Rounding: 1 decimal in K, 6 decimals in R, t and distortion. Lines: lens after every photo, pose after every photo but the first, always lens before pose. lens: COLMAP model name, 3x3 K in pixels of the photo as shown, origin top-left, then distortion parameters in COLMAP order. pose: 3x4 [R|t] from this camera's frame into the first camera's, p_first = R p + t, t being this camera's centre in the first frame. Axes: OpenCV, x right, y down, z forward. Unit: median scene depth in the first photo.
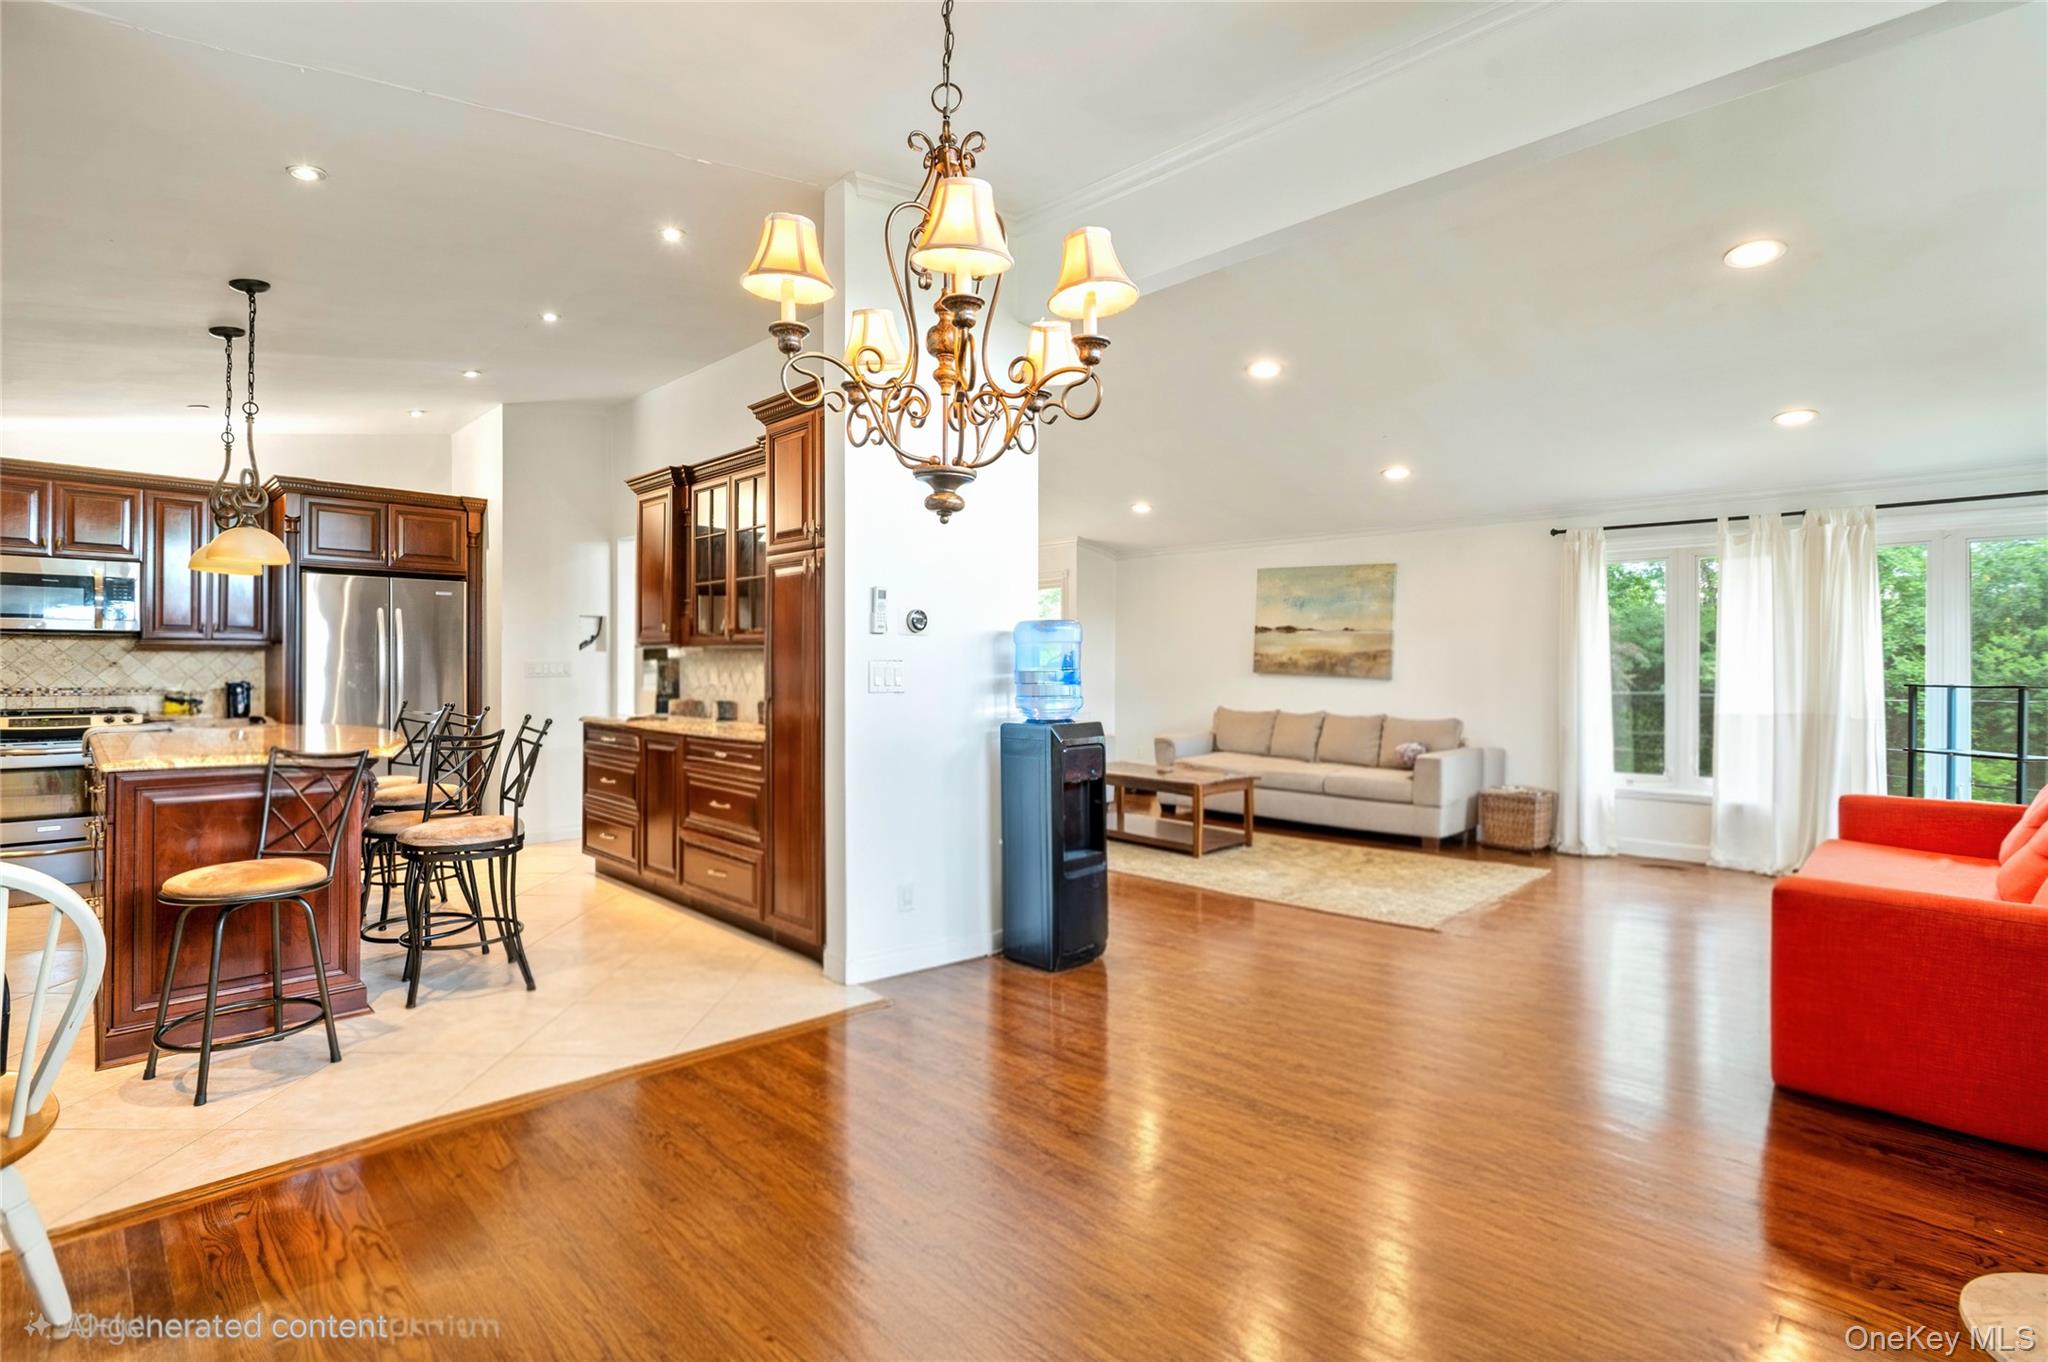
lens RADIAL K [[947.3, 0, 993.3], [0, 947.3, 667.6], [0, 0, 1]] dist [-0.007588, -0.000590]
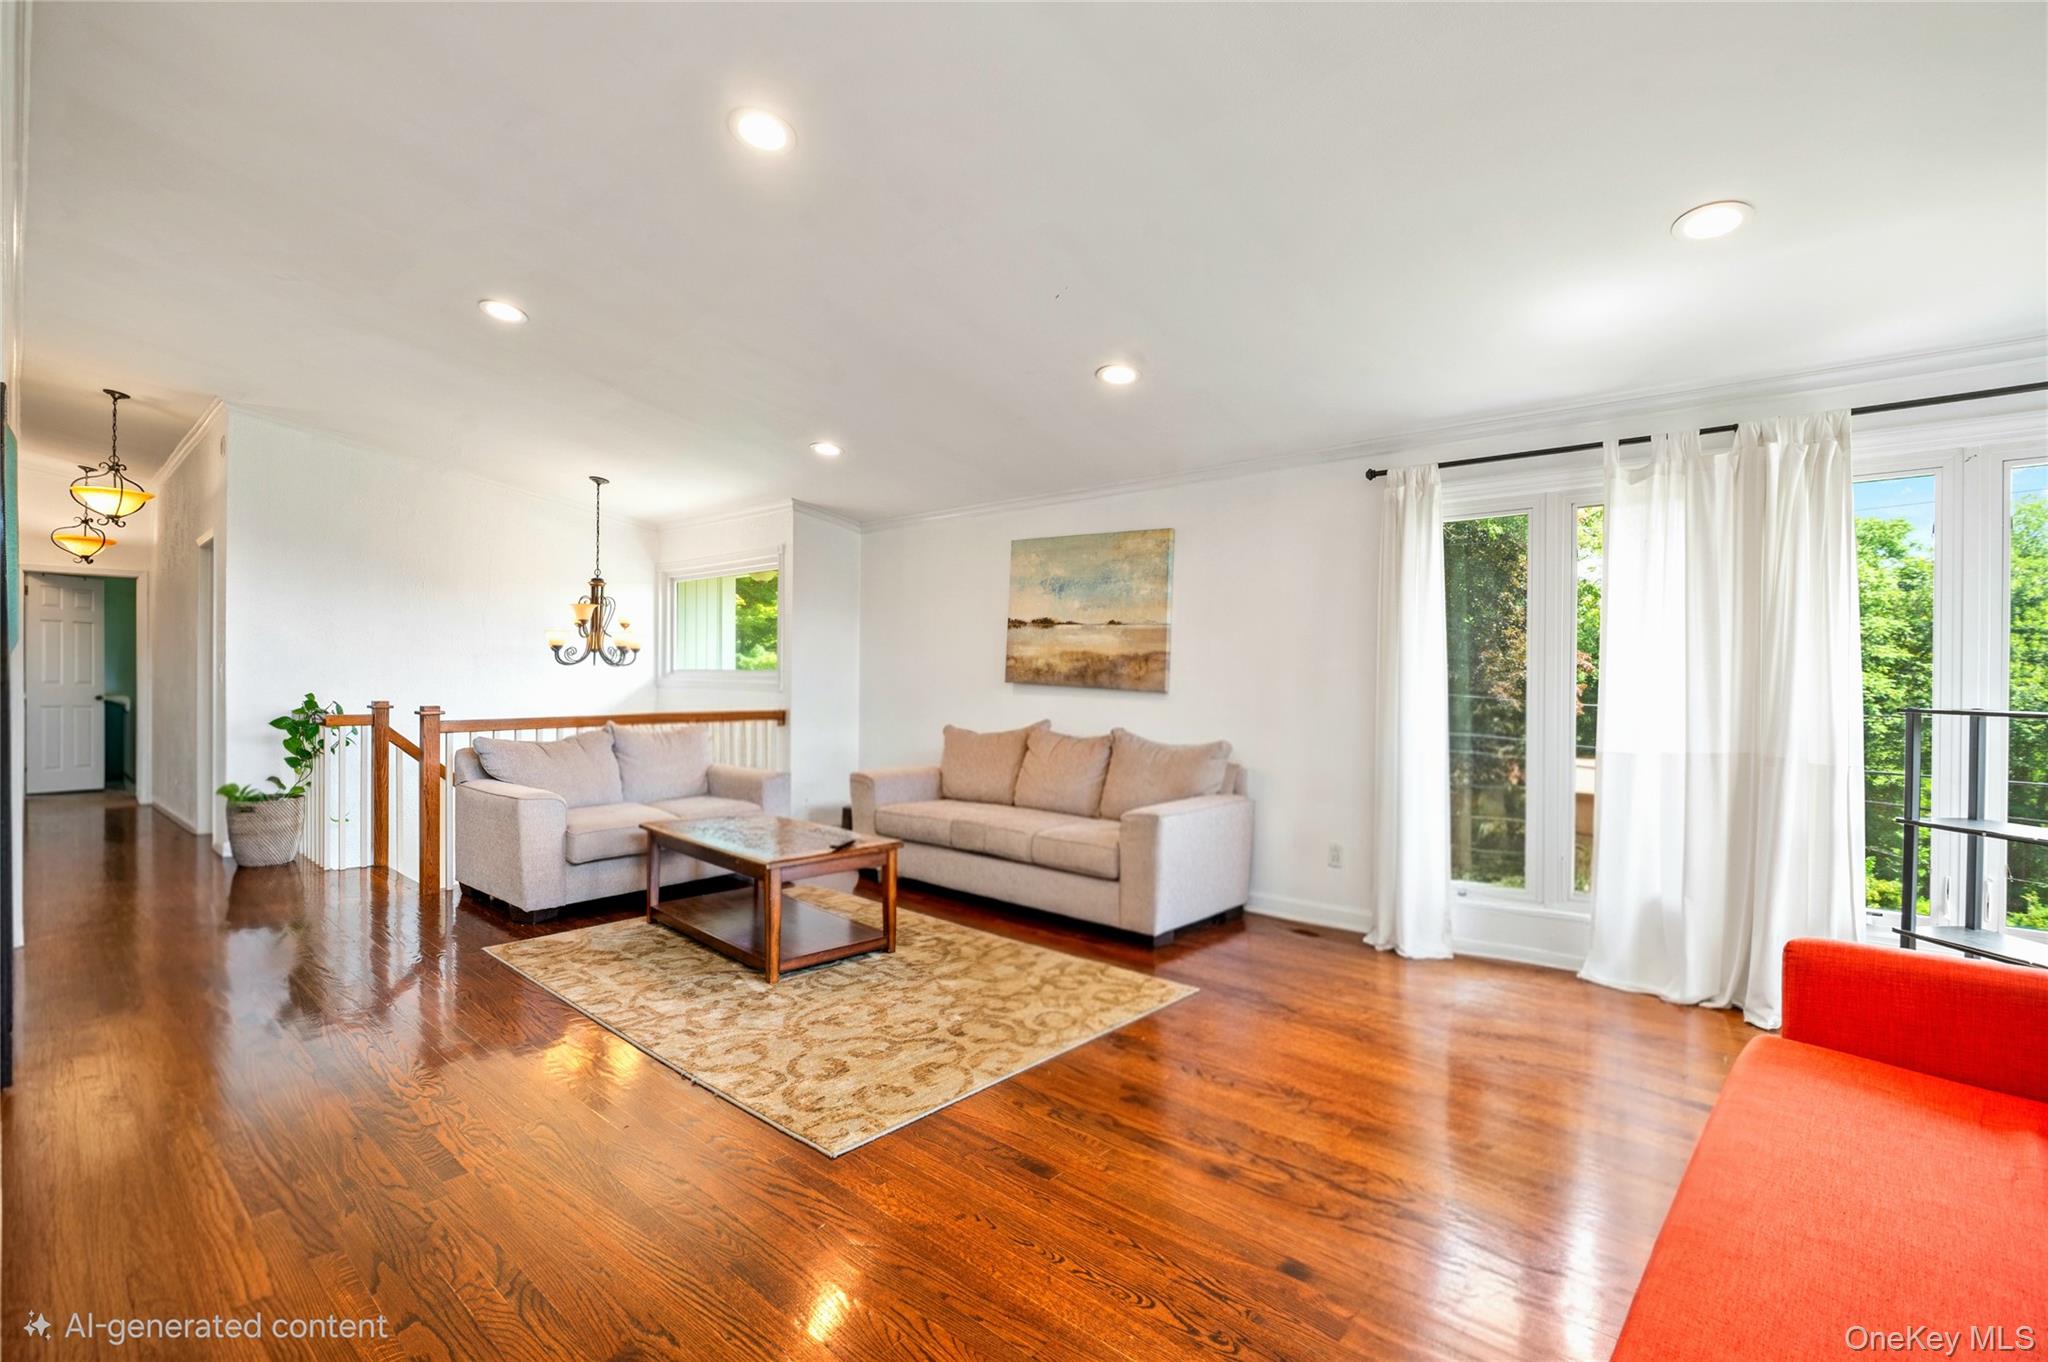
lens RADIAL K [[947.3, 0, 989.0], [0, 947.3, 680.7], [0, 0, 1]] dist [-0.007588, -0.000590]
pose [[0.999517, 0.004212, 0.030799, 0.268600], [-0.004405, 0.999971, 0.006217, -0.000590], [-0.030772, -0.006350, 0.999506, 0.301939]]
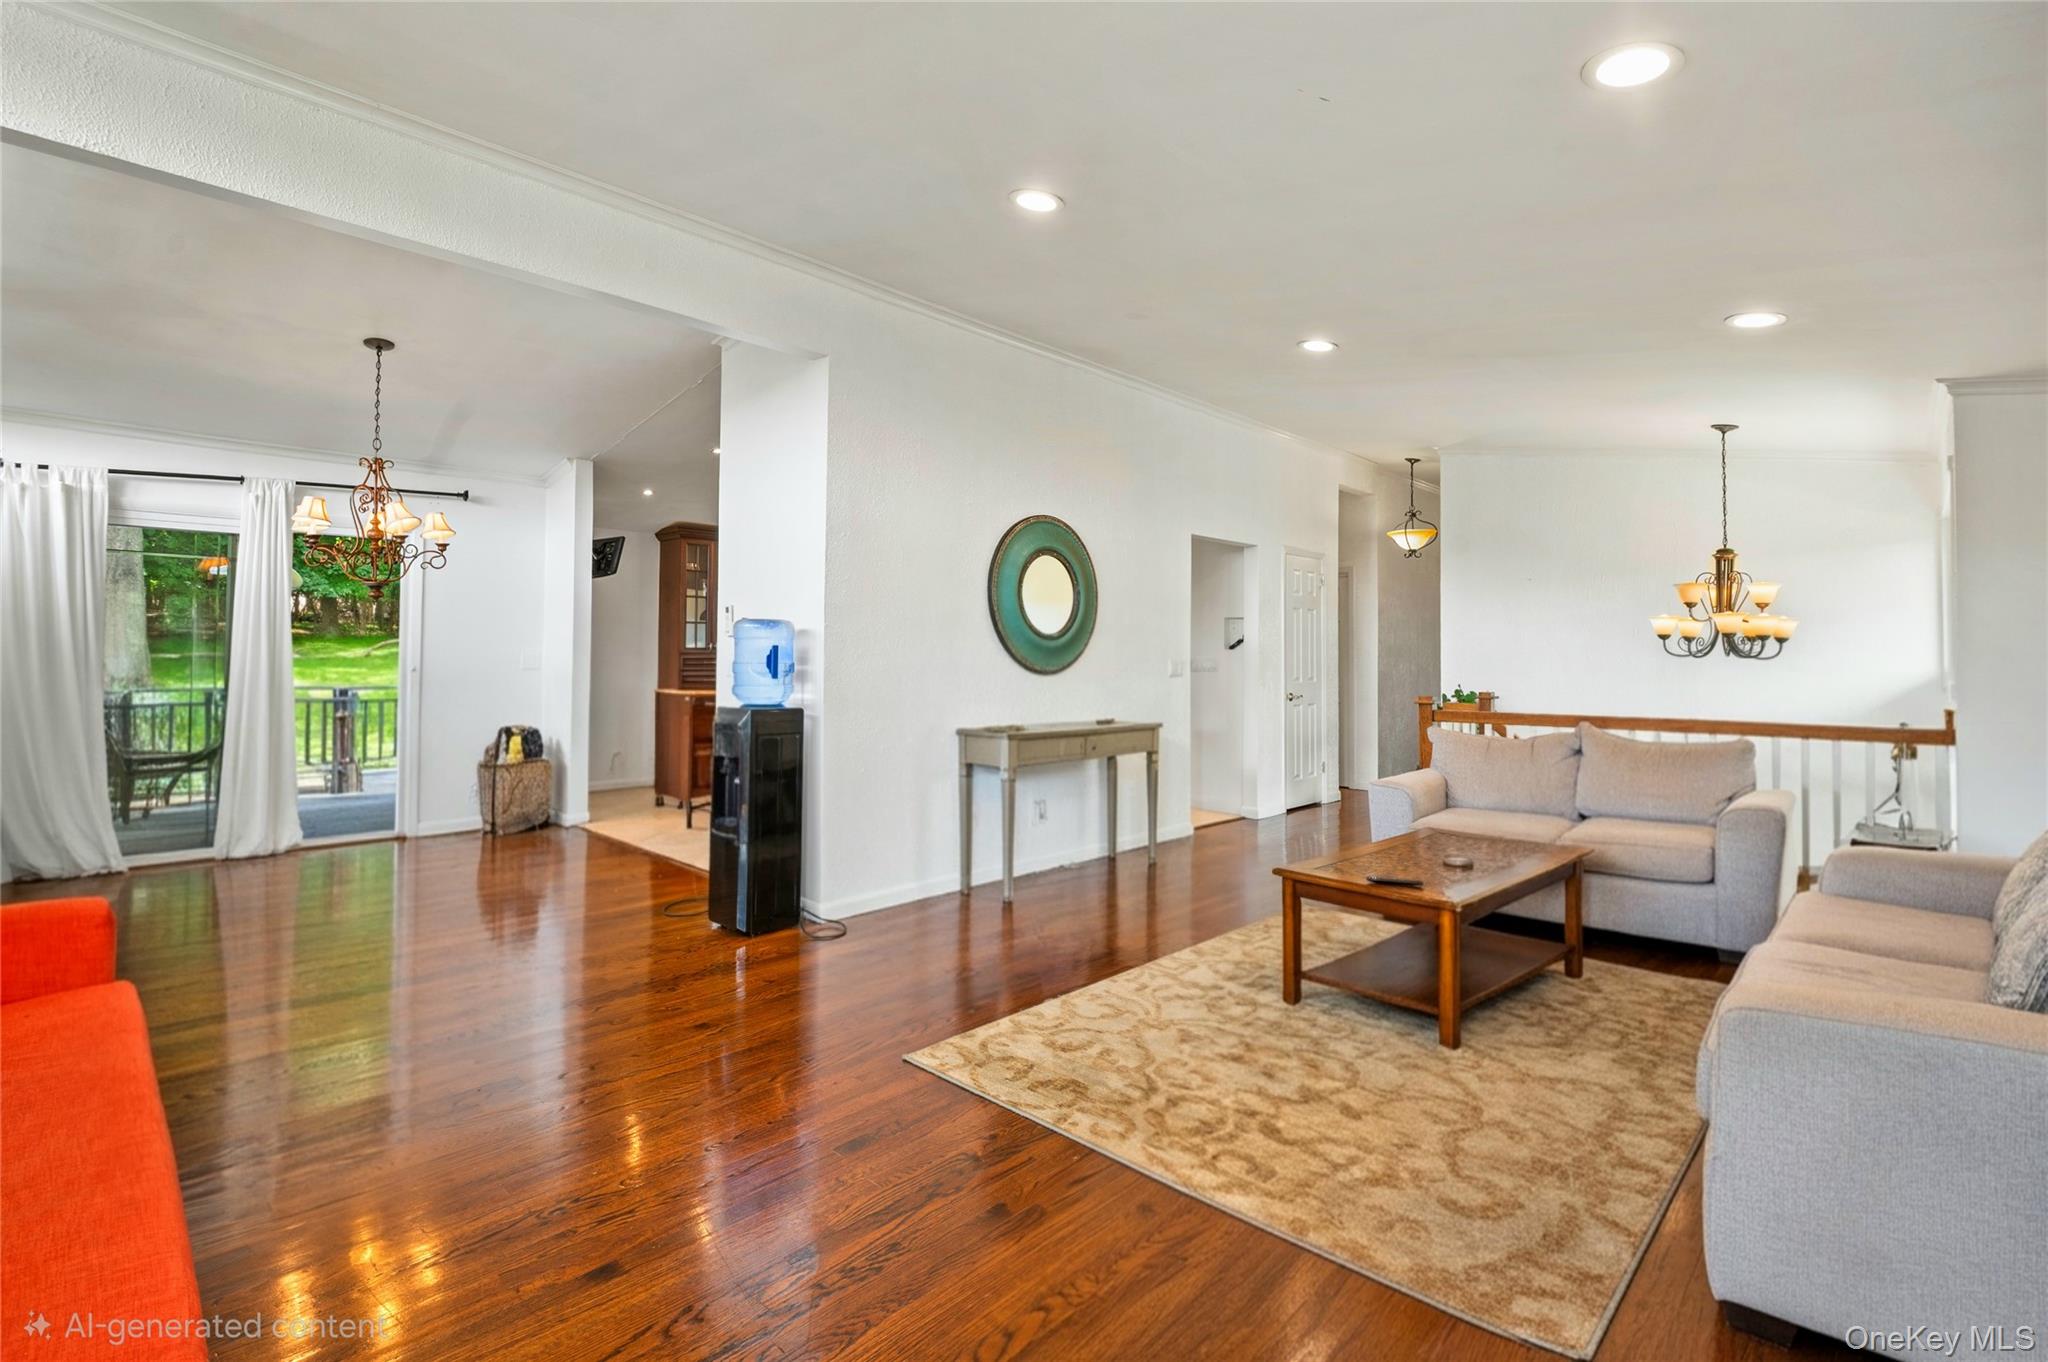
lens RADIAL K [[947.3, 0, 1044.6], [0, 947.3, 652.2], [0, 0, 1]] dist [-0.007588, -0.000590]
pose [[0.020236, -0.010105, -0.999744, 0.632166], [-0.012118, 0.999873, -0.010351, 0.000366], [0.999722, 0.012324, 0.020111, 0.687125]]
